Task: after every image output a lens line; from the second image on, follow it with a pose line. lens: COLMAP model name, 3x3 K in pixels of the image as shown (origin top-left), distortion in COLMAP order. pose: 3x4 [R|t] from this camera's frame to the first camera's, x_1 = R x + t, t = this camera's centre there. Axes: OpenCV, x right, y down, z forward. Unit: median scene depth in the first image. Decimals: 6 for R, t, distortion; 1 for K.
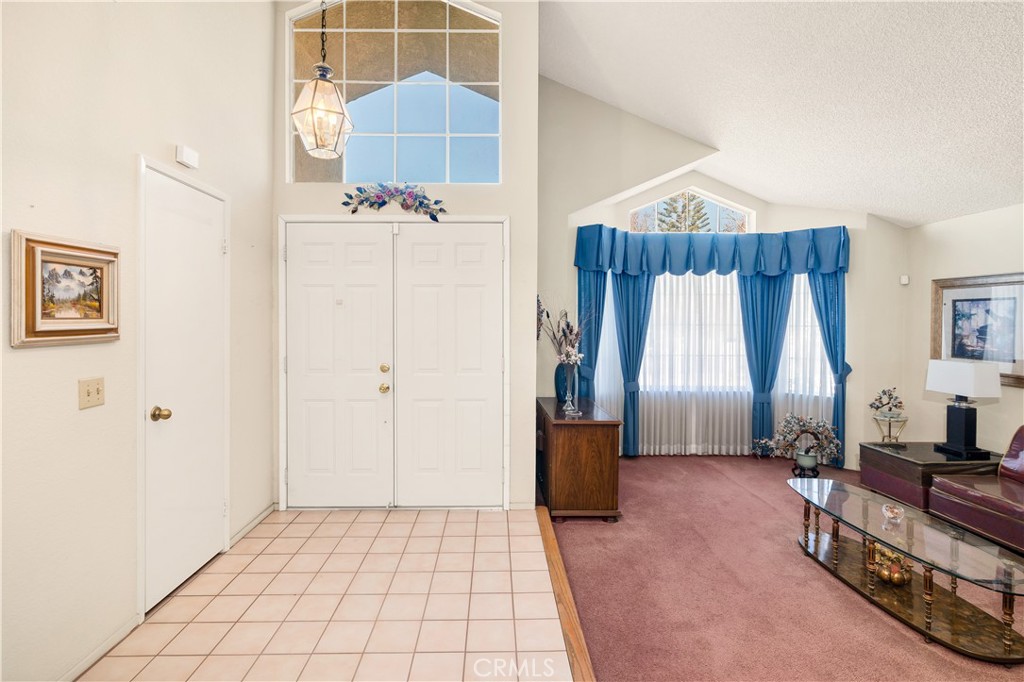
lens RADIAL K [[462.7, 0, 510.4], [0, 462.7, 326.4], [0, 0, 1]] dist [-0.000736, -0.000332]
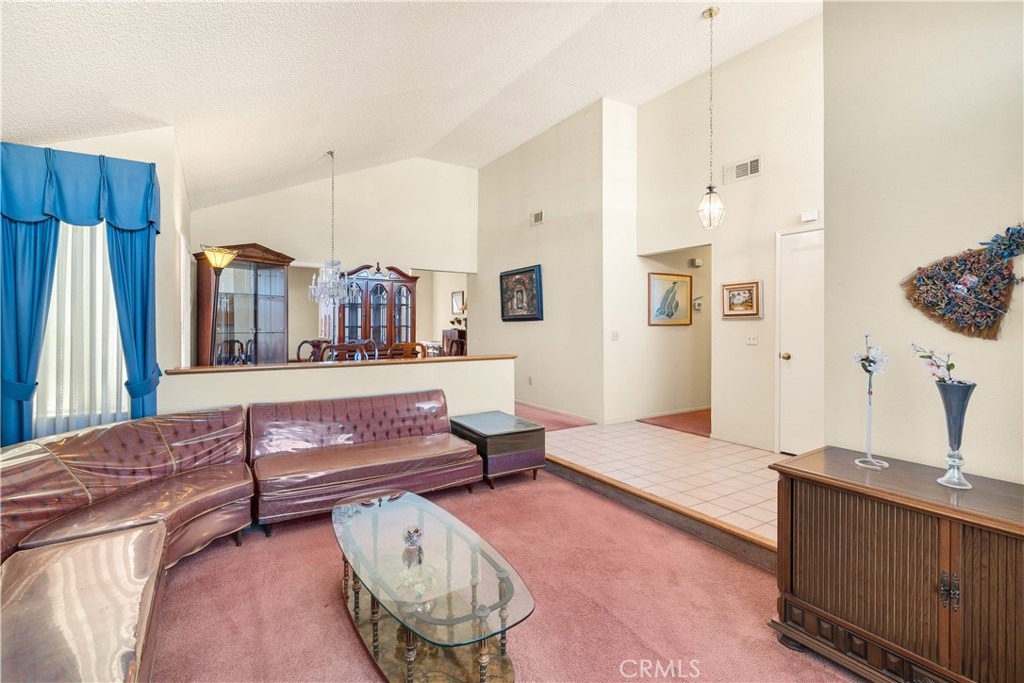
lens RADIAL K [[481.6, 0, 509.0], [0, 481.6, 318.9], [0, 0, 1]] dist [0.000454, 0.000043]
pose [[-0.859506, -0.011696, -0.510992, 0.606603], [-0.009226, 0.999930, -0.007369, 0.024908], [0.511043, -0.001620, -0.859554, 0.986639]]
